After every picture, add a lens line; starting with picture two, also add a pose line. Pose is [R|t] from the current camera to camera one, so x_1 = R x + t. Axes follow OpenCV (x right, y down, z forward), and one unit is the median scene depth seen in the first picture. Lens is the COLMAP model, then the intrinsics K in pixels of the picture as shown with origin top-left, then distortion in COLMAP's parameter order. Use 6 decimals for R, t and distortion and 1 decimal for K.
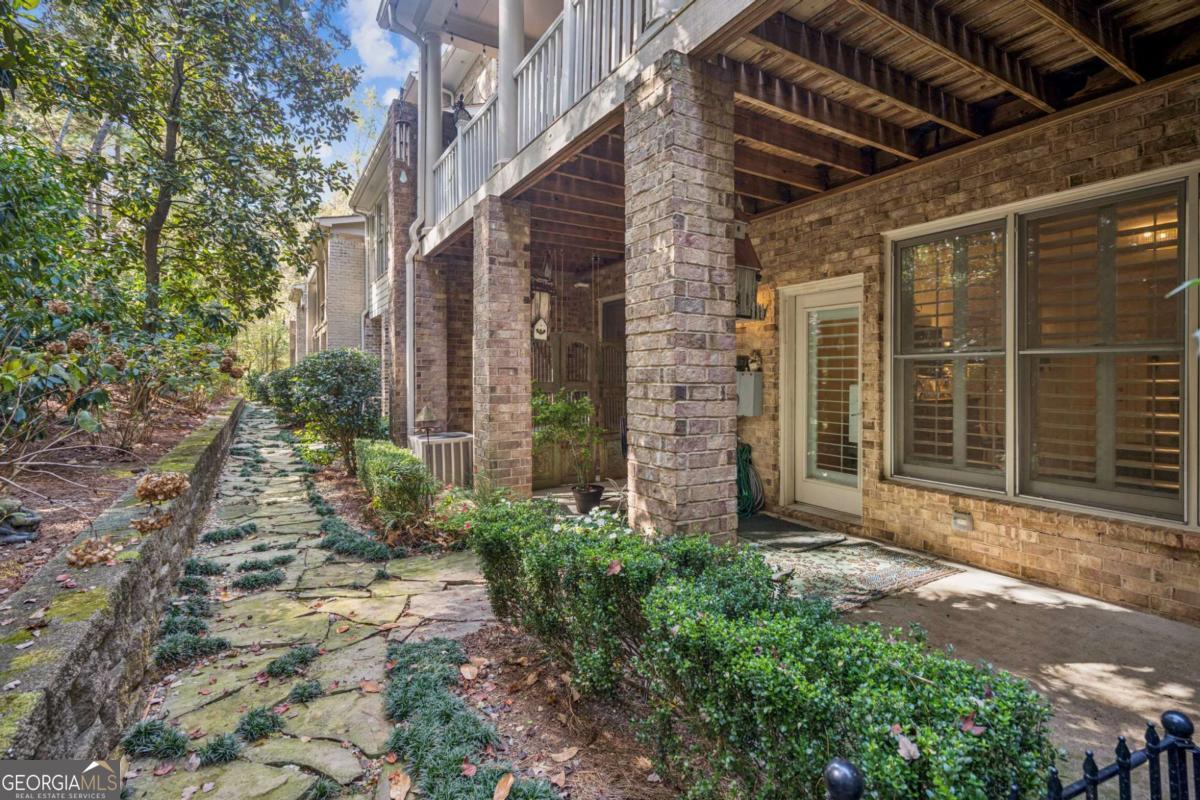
lens RADIAL K [[550.1, 0, 603.7], [0, 550.1, 393.2], [0, 0, 1]] dist [-0.002884, 0.001782]
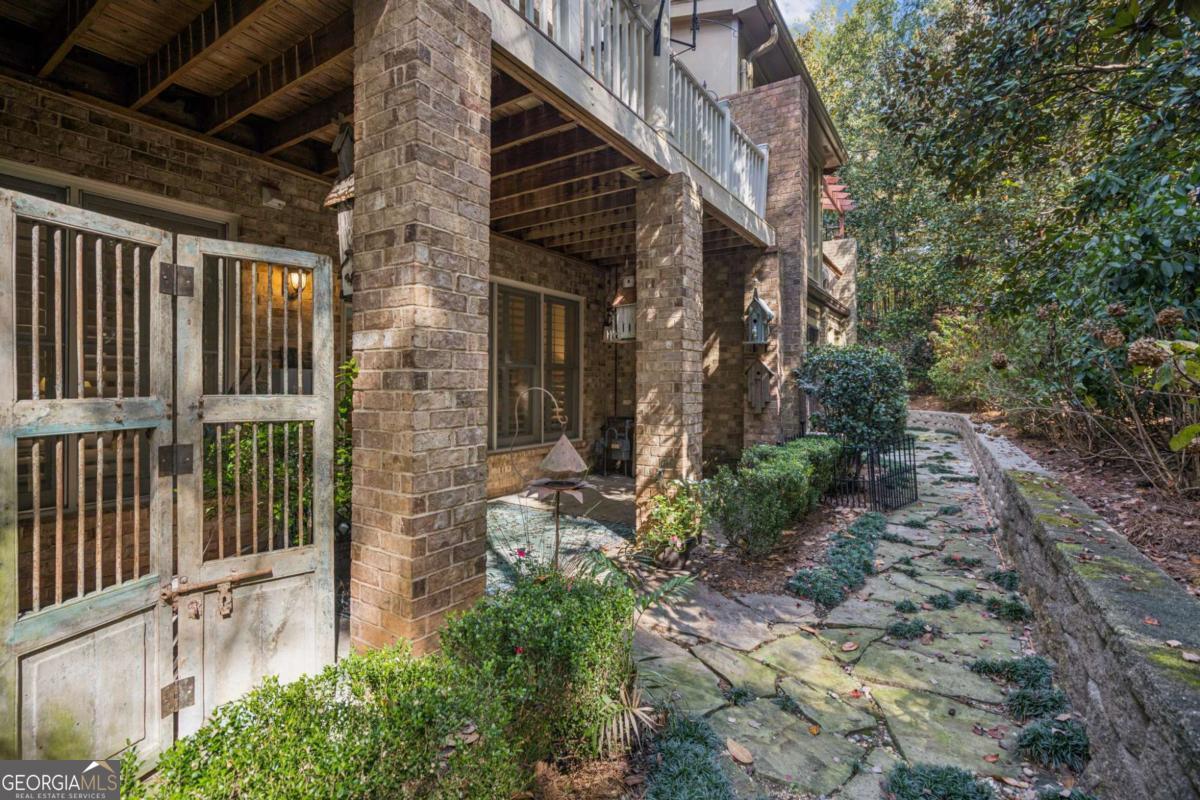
lens RADIAL K [[550.1, 0, 604.0], [0, 550.1, 392.8], [0, 0, 1]] dist [-0.002884, 0.001782]
pose [[-0.441560, -0.011796, 0.897154, -1.070657], [0.013292, 0.999718, 0.019687, -0.020726], [-0.897133, 0.020618, -0.441279, 1.698964]]
